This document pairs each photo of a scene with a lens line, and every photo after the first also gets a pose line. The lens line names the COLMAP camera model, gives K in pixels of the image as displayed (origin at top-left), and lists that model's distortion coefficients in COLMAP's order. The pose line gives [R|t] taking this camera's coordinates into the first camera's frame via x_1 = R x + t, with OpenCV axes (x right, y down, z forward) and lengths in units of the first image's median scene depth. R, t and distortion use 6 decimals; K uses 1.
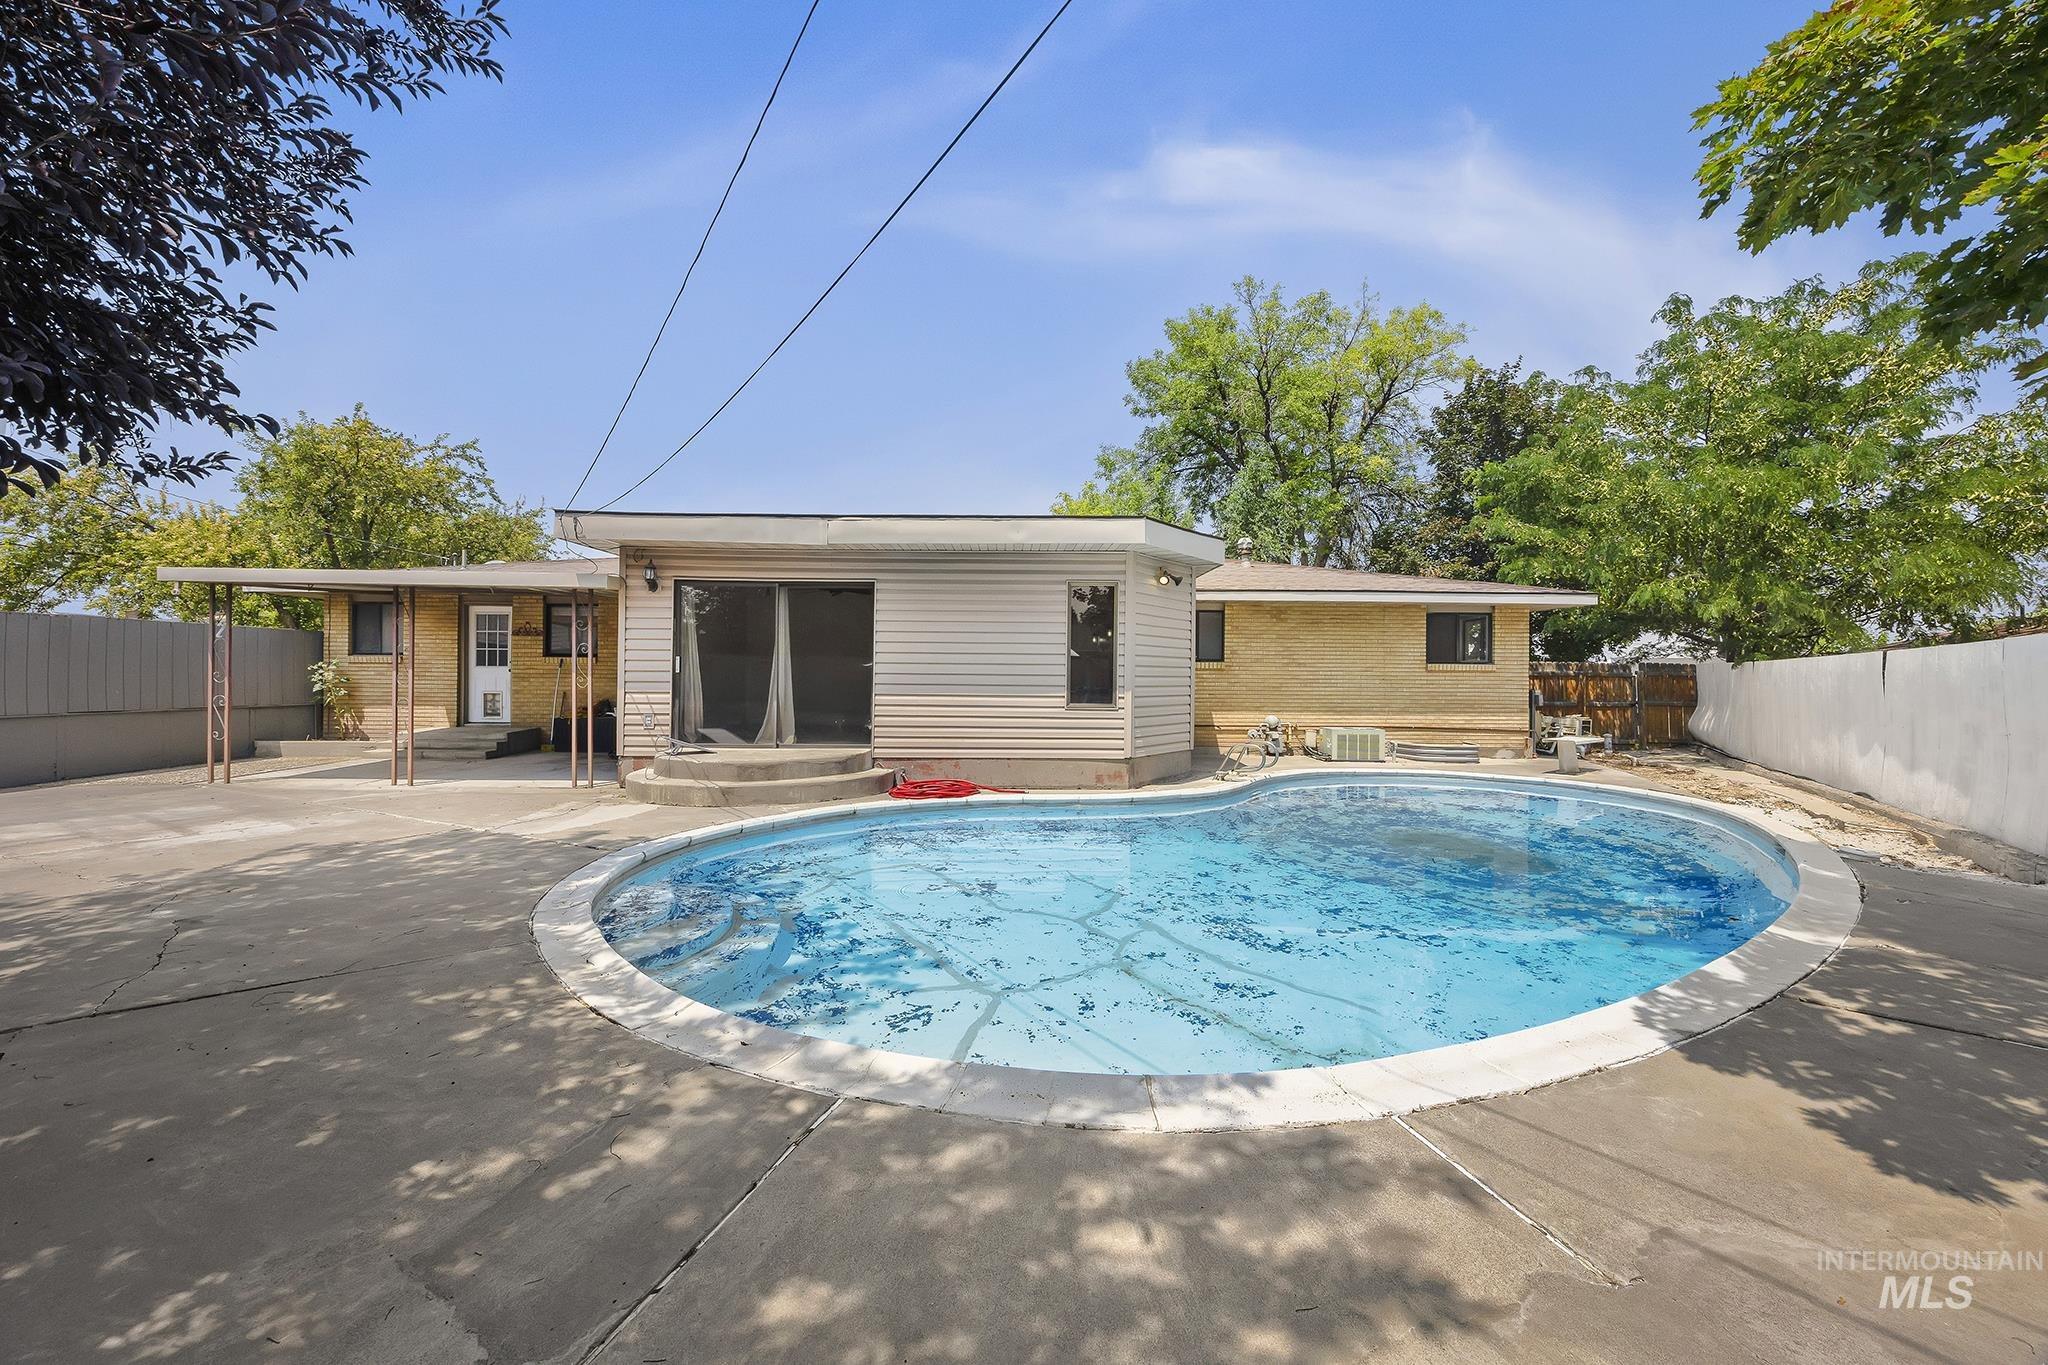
lens RADIAL K [[802.2, 0, 1013.4], [0, 802.2, 678.4], [0, 0, 1]] dist [-0.008226, 0.000176]
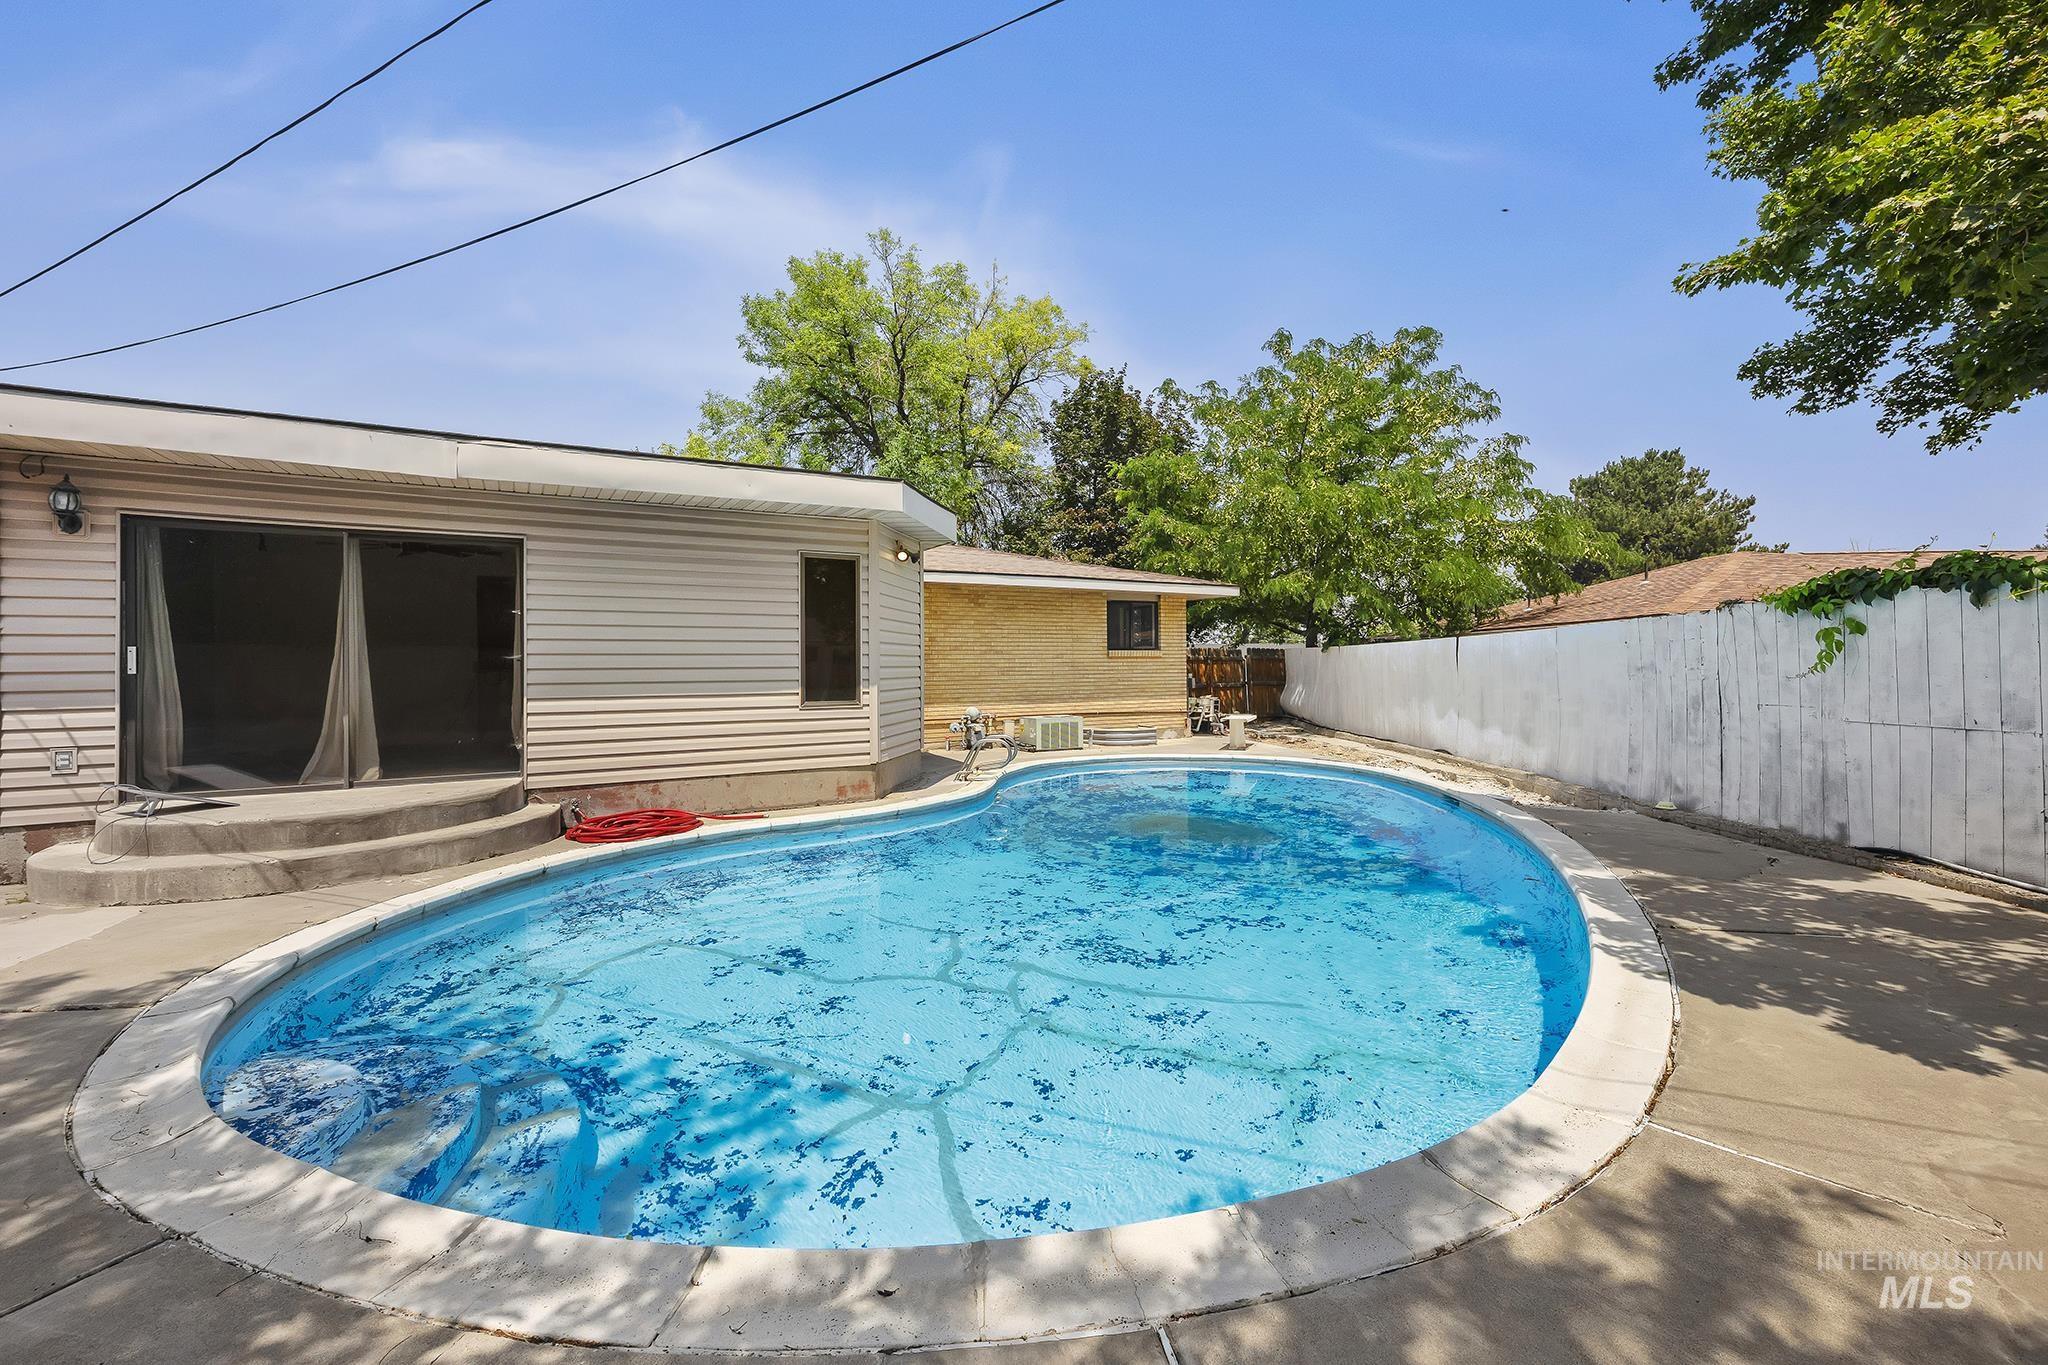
lens RADIAL K [[870.8, 0, 1023.0], [0, 870.8, 672.3], [0, 0, 1]] dist [-0.003185, 0.000030]
pose [[0.863544, -0.019922, 0.503880, -0.151939], [0.017170, 0.999802, 0.010105, -0.003239], [-0.503981, -0.000075, 0.863714, 0.105799]]
